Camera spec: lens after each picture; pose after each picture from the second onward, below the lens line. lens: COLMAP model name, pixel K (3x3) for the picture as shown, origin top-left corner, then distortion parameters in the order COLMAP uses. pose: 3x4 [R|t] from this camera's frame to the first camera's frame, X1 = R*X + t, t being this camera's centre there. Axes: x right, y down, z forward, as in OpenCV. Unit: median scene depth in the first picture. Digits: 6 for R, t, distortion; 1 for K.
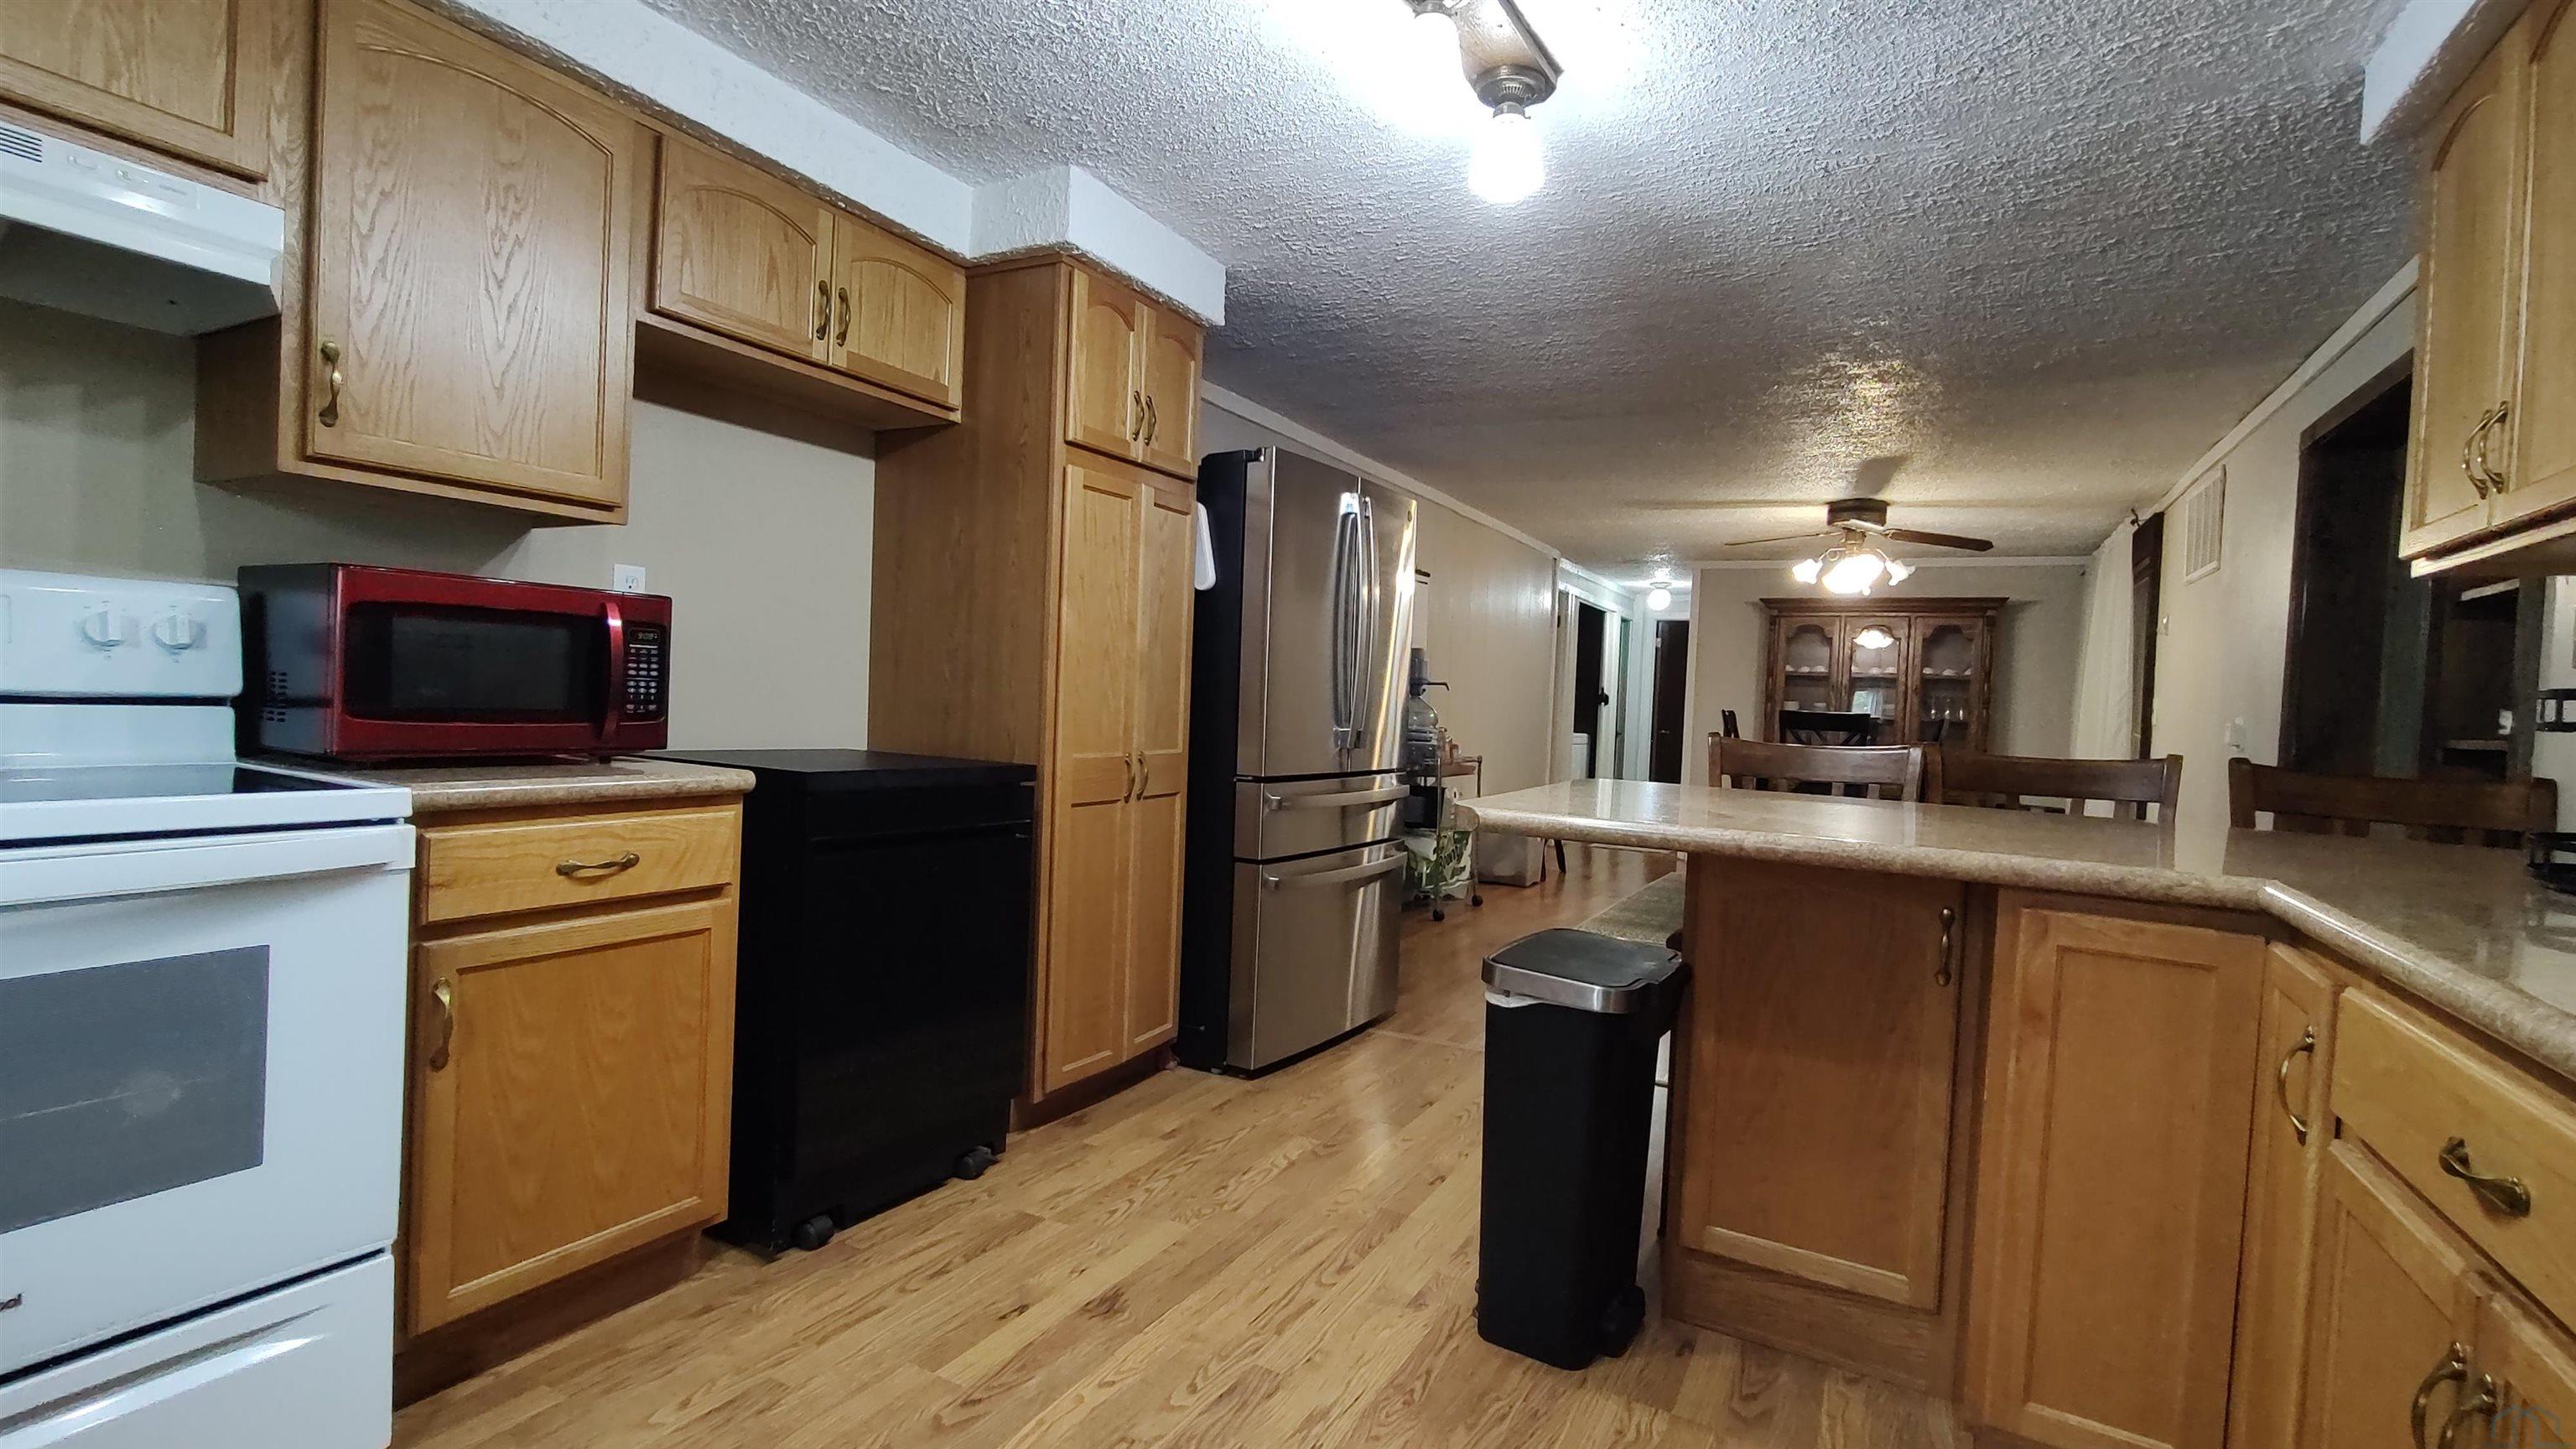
lens RADIAL K [[1161.7, 0, 1277.8], [0, 1161.7, 721.0], [0, 0, 1]] dist [-0.000326, 0.000071]
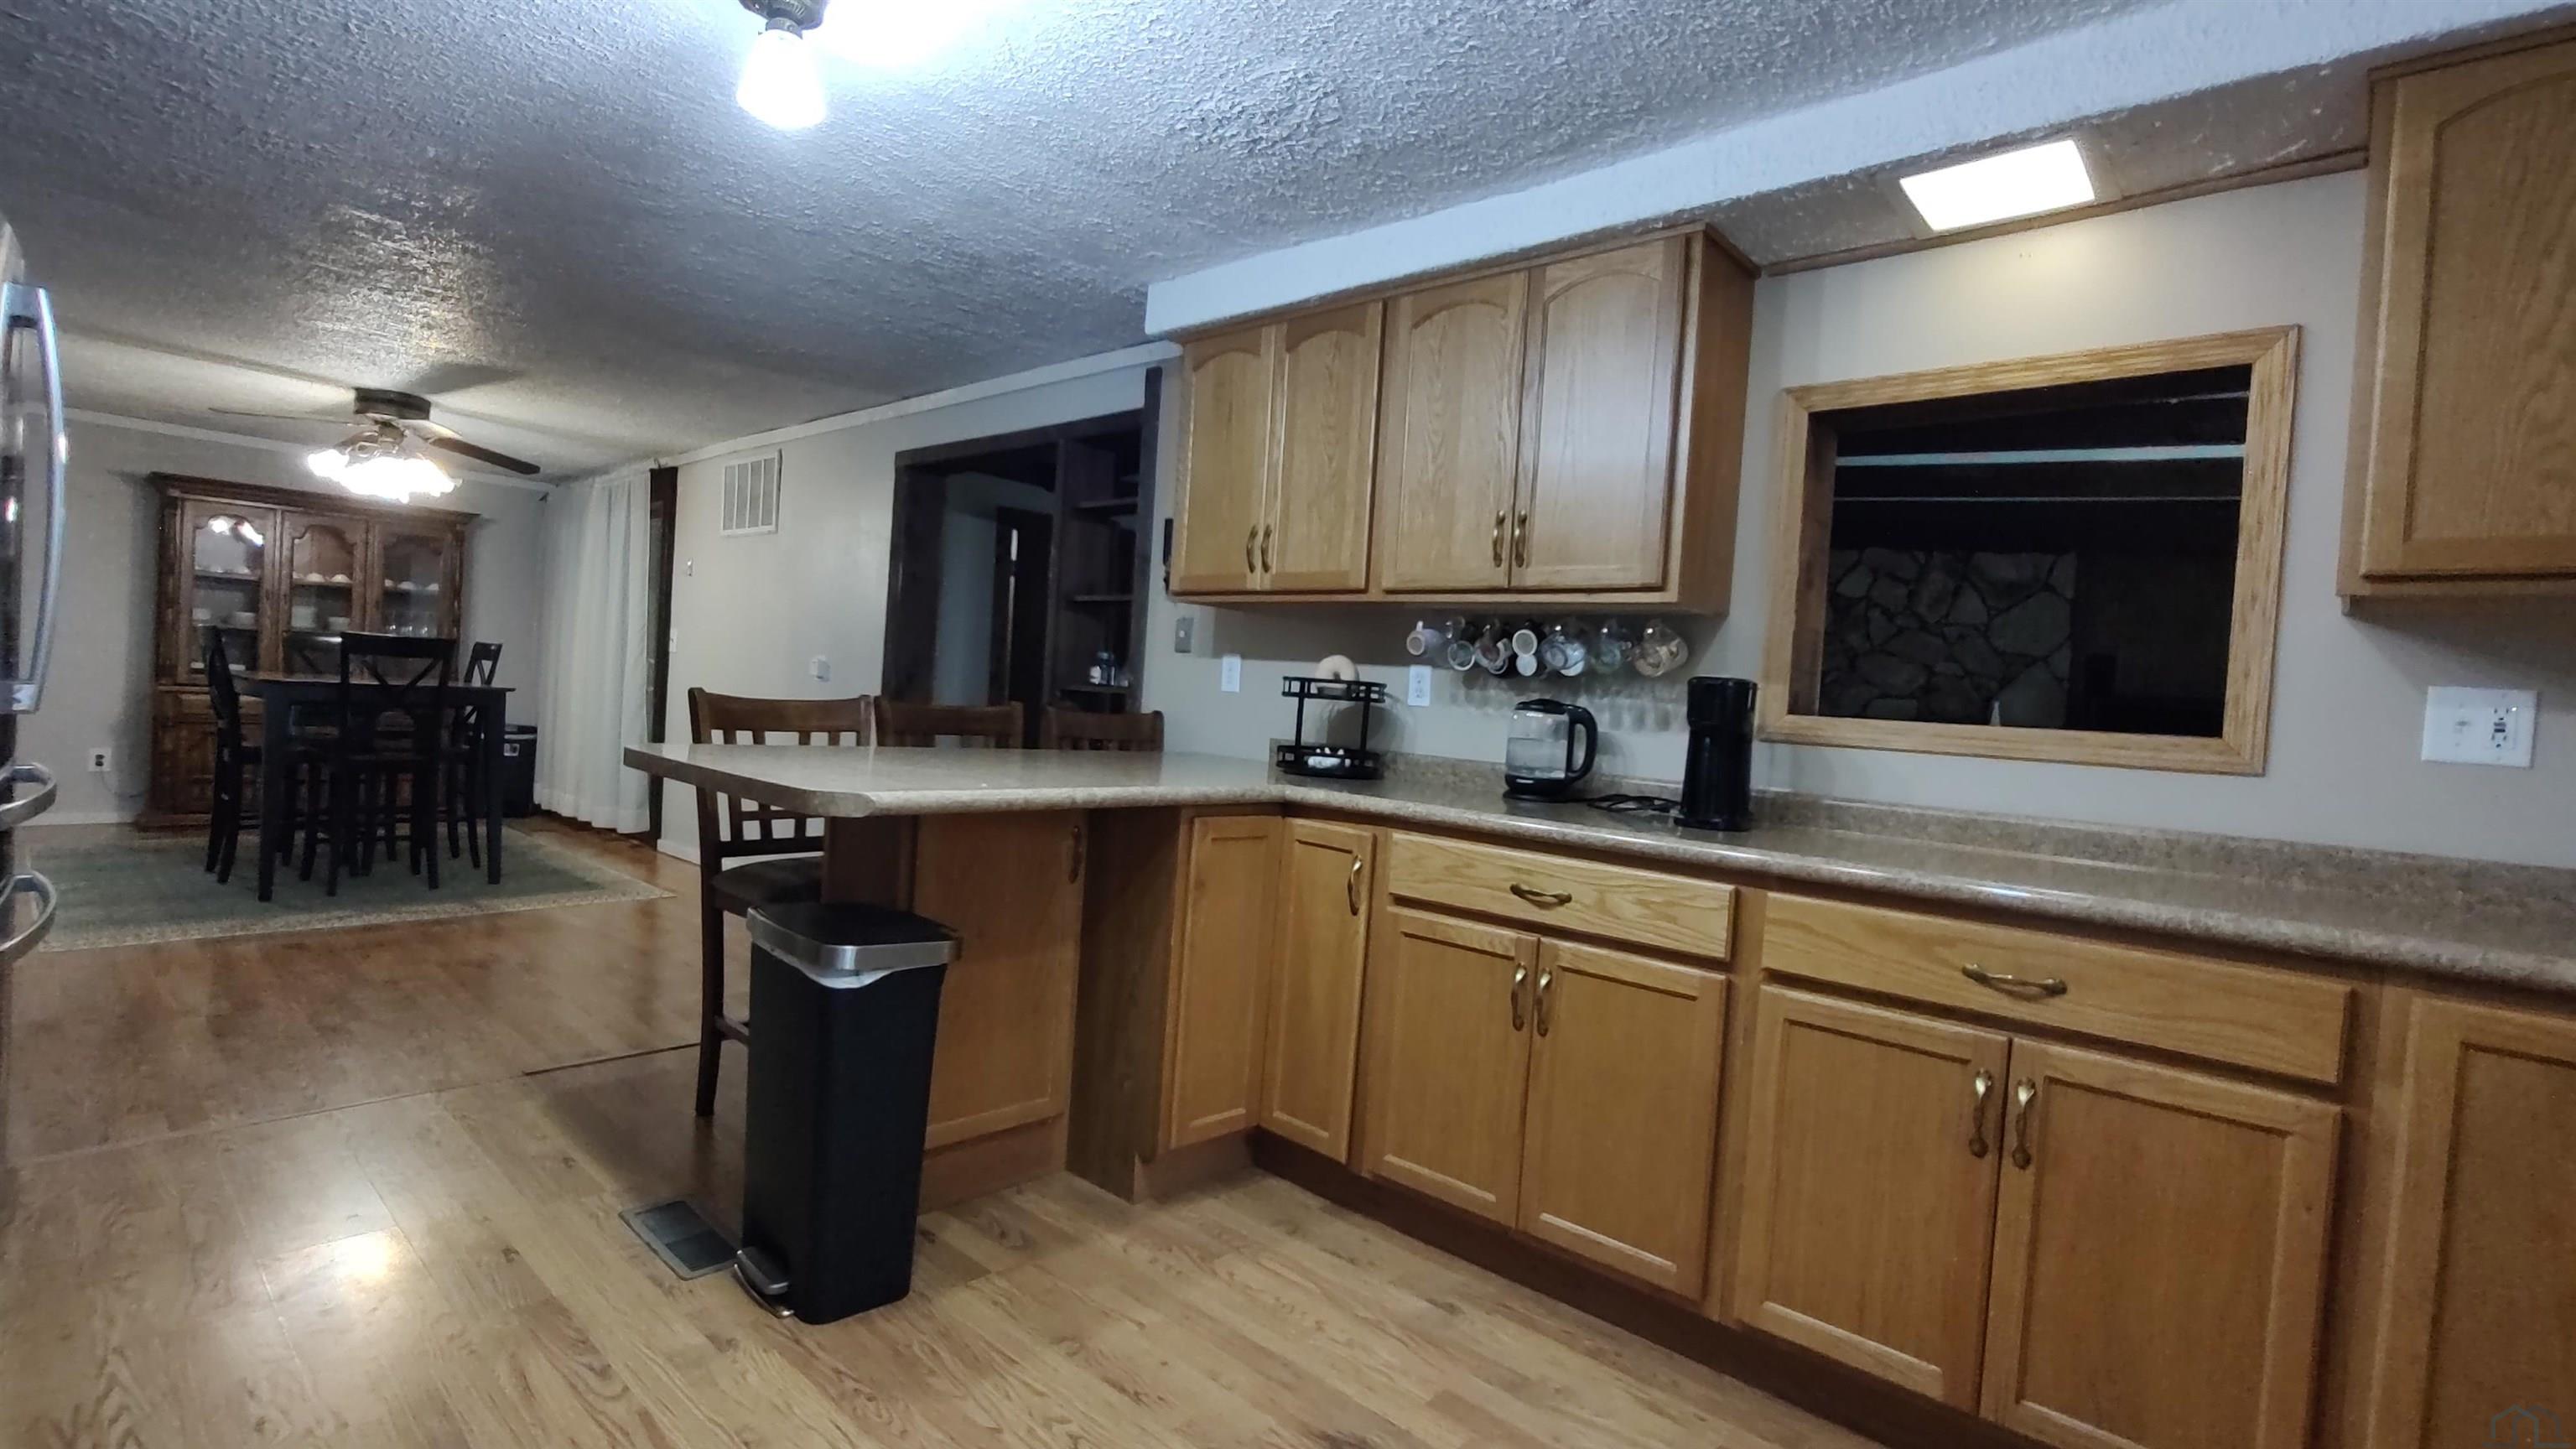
lens RADIAL K [[1161.7, 0, 1277.8], [0, 1161.7, 721.0], [0, 0, 1]] dist [-0.000326, 0.000071]
pose [[0.236511, -0.052682, 0.970199, -0.363039], [-0.031674, 0.997580, 0.061890, -0.030364], [-0.971112, -0.045368, 0.234270, 0.224784]]
